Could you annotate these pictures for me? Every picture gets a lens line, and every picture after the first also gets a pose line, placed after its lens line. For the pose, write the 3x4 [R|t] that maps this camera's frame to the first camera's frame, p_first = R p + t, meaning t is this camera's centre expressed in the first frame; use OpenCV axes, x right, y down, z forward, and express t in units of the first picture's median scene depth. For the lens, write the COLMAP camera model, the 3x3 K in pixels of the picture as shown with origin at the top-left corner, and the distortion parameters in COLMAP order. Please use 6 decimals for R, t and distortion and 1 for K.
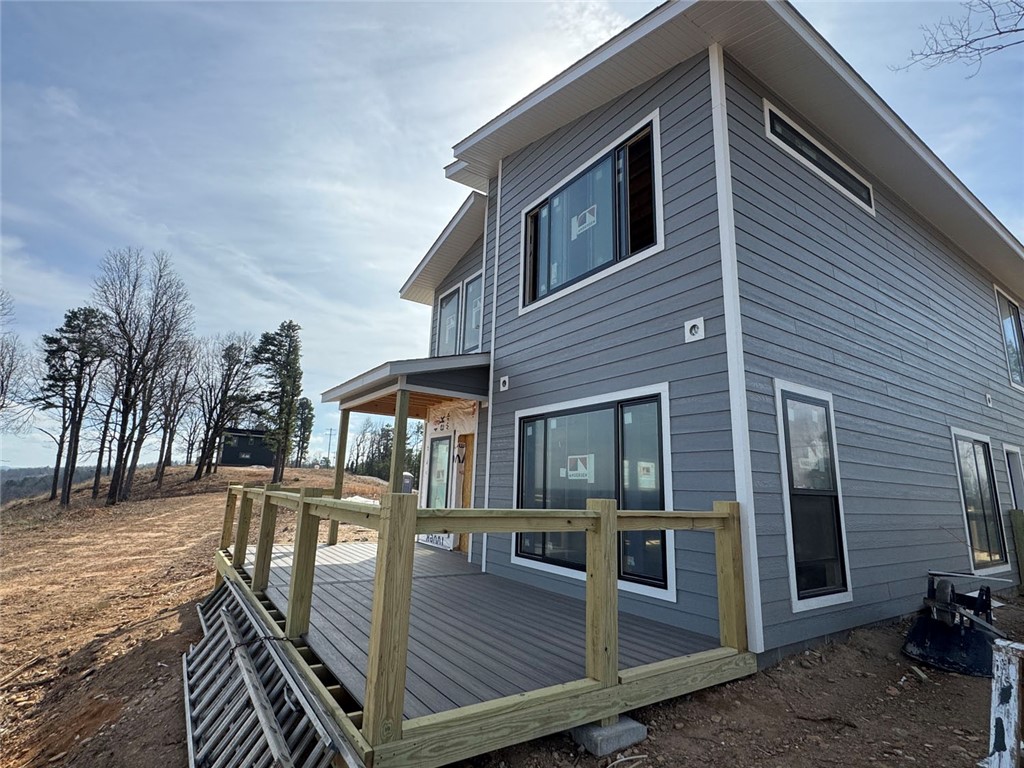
lens RADIAL K [[498.4, 0, 512.0], [0, 498.4, 384.0], [0, 0, 1]] dist [-0.002605, -0.000187]
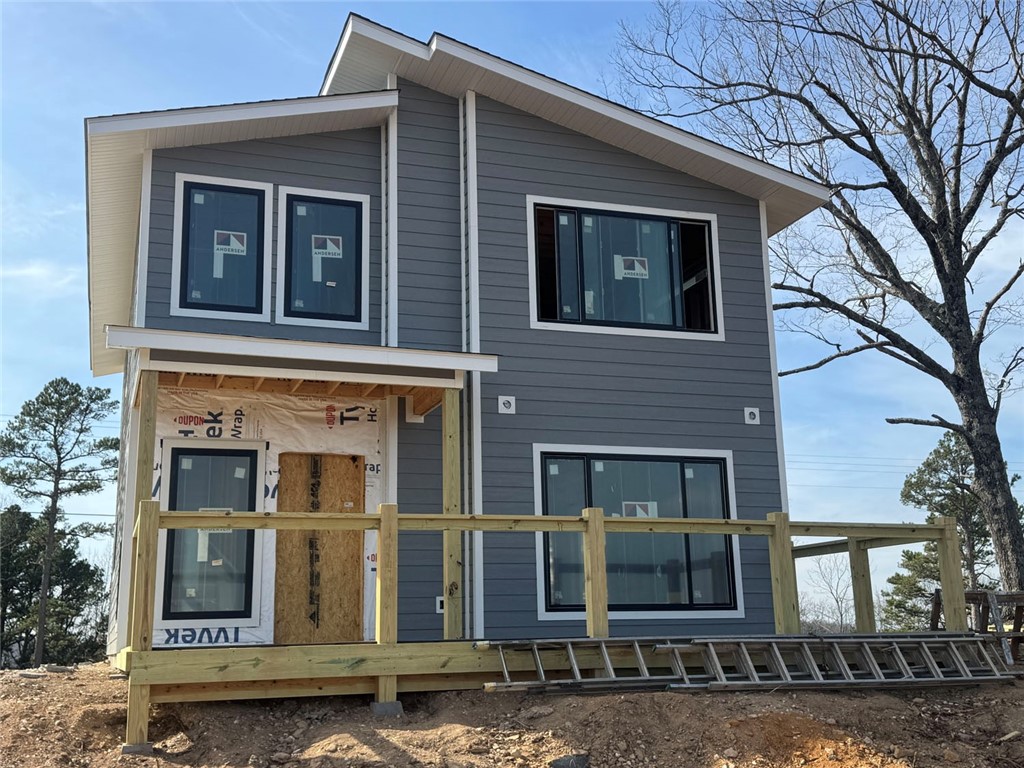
lens RADIAL K [[1167.5, 0, 512.0], [0, 1167.5, 384.0], [0, 0, 1]] dist [0.210341, 0.002433]
pose [[0.266653, 0.182784, 0.946301, -2.373275], [-0.165928, 0.975898, -0.141745, 0.306052], [-0.949402, -0.119221, 0.290555, 0.598503]]
